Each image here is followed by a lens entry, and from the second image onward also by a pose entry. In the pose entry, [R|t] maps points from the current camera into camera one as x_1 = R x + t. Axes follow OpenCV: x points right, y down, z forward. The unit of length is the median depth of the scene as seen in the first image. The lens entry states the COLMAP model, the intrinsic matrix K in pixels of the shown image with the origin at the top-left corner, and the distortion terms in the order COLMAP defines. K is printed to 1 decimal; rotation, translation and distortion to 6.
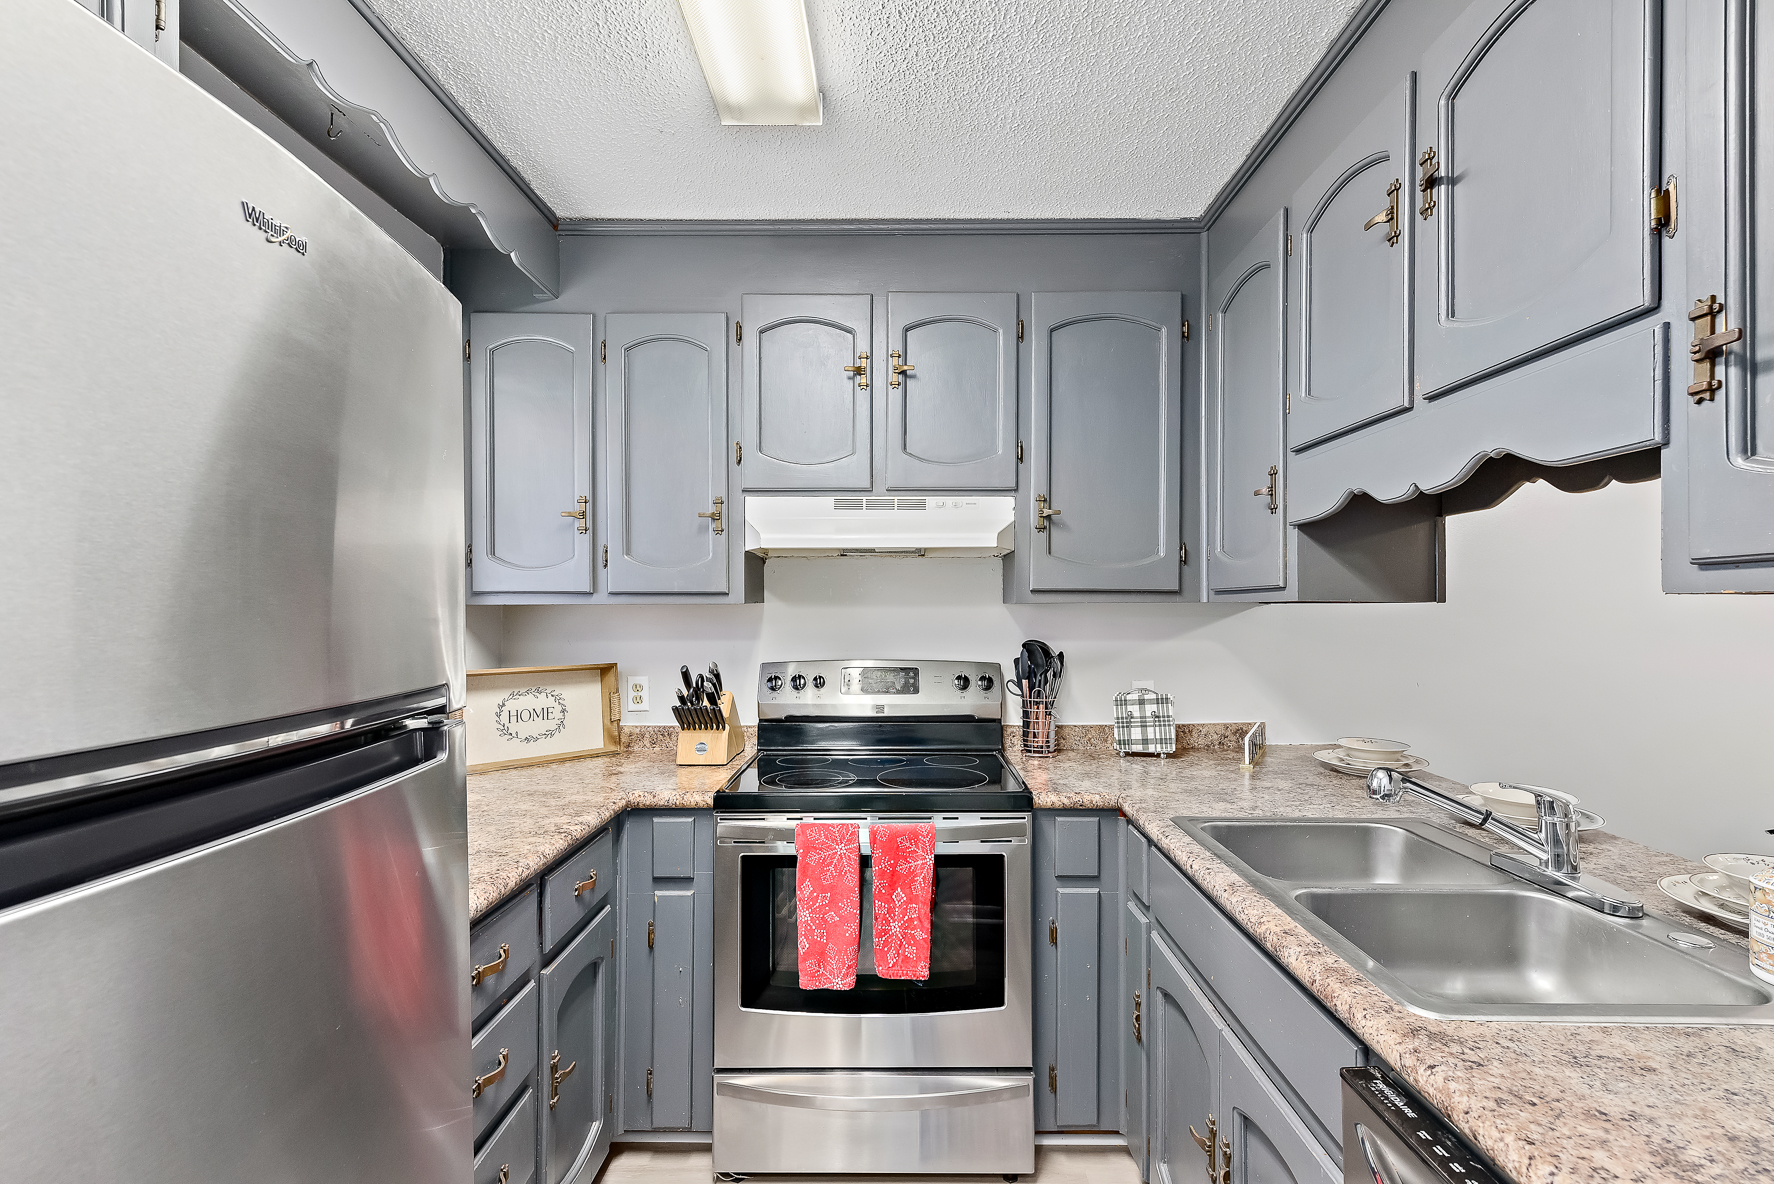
lens RADIAL K [[767.1, 0, 897.5], [0, 767.1, 606.5], [0, 0, 1]] dist [-0.001439, -0.001713]
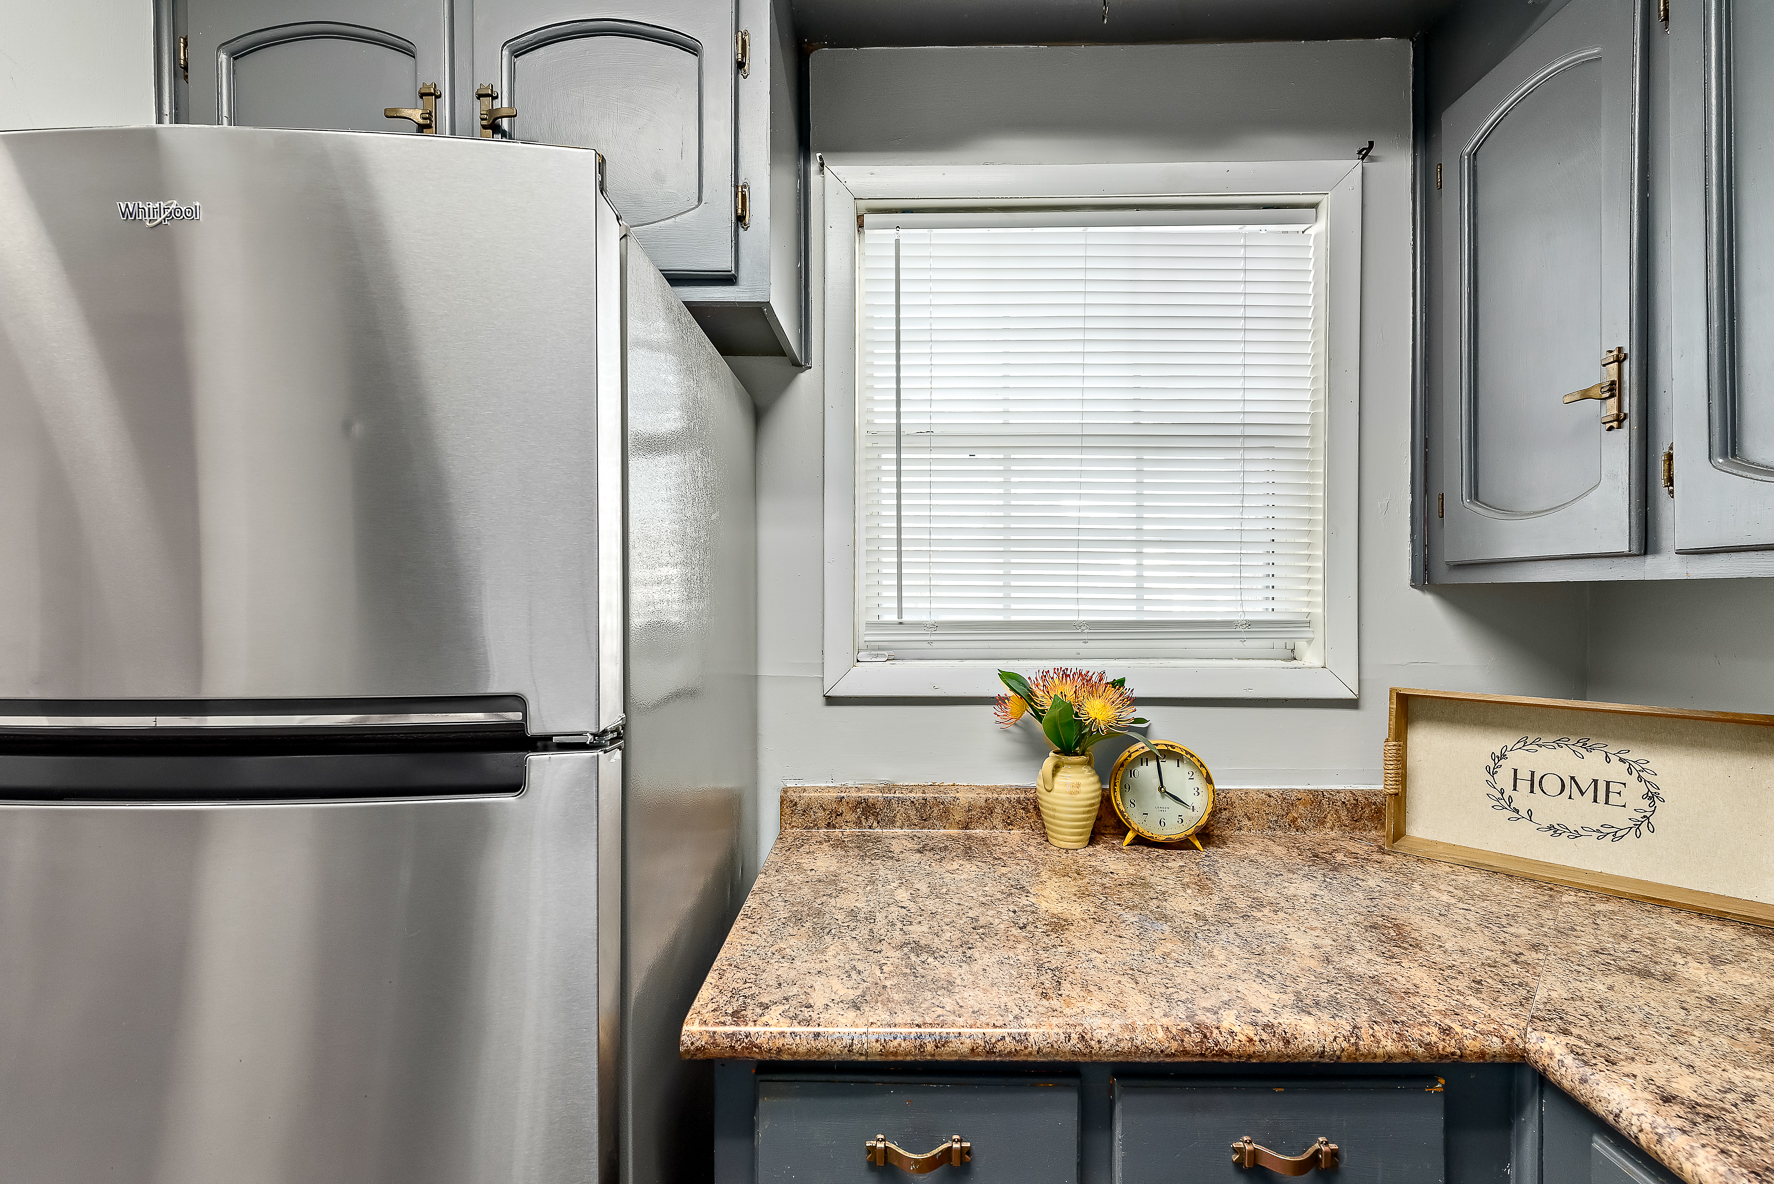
lens RADIAL K [[748.3, 0, 880.3], [0, 748.3, 587.0], [0, 0, 1]] dist [0.004743, -0.000359]
pose [[-0.000585, -0.006859, -0.999976, 0.051814], [0.005884, 0.999959, -0.006862, 0.002542], [0.999983, -0.005888, -0.000544, 0.546507]]
